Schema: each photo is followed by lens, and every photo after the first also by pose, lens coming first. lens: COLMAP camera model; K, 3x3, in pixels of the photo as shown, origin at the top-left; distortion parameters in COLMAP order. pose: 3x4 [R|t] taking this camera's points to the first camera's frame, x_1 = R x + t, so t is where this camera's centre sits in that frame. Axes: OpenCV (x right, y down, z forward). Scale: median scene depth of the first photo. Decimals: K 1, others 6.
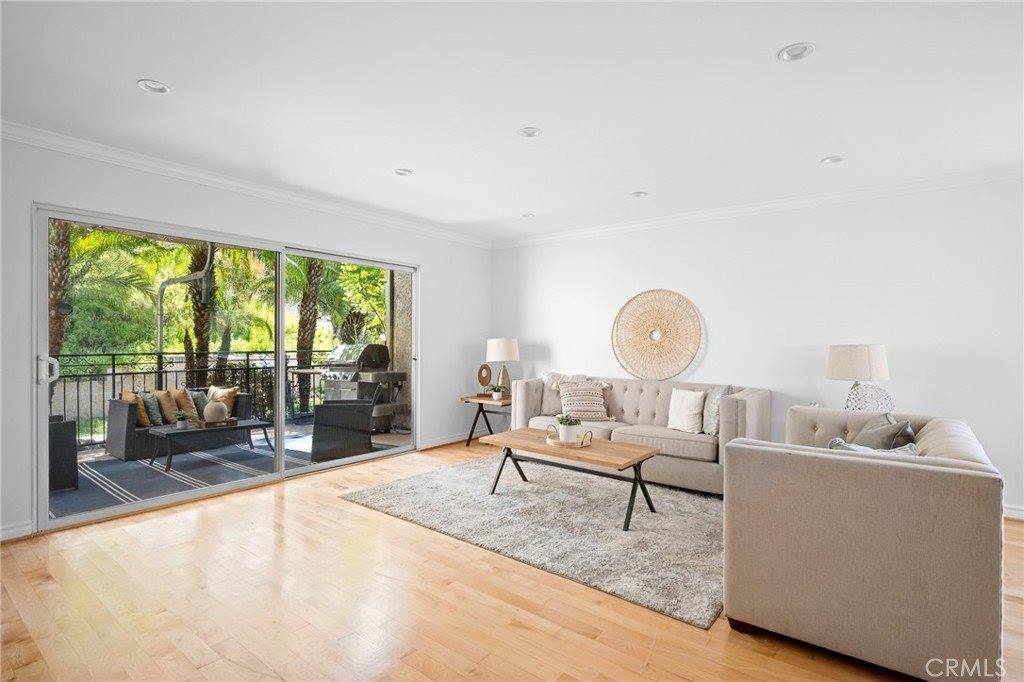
lens RADIAL K [[499.7, 0, 506.5], [0, 499.7, 346.3], [0, 0, 1]] dist [0.001881, 0.000275]
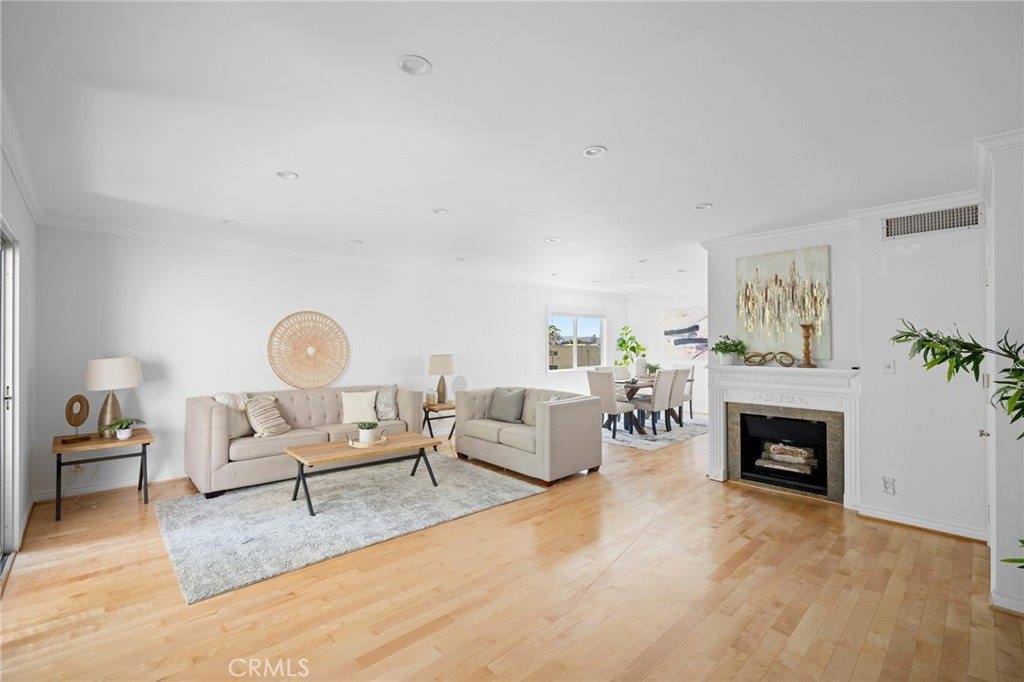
lens RADIAL K [[448.5, 0, 506.6], [0, 448.5, 337.0], [0, 0, 1]] dist [-0.002524, -0.000189]
pose [[0.149484, 0.010540, 0.988708, -0.881477], [0.007176, 0.999905, -0.011745, -0.049256], [-0.988738, 0.008851, 0.149395, 0.488020]]
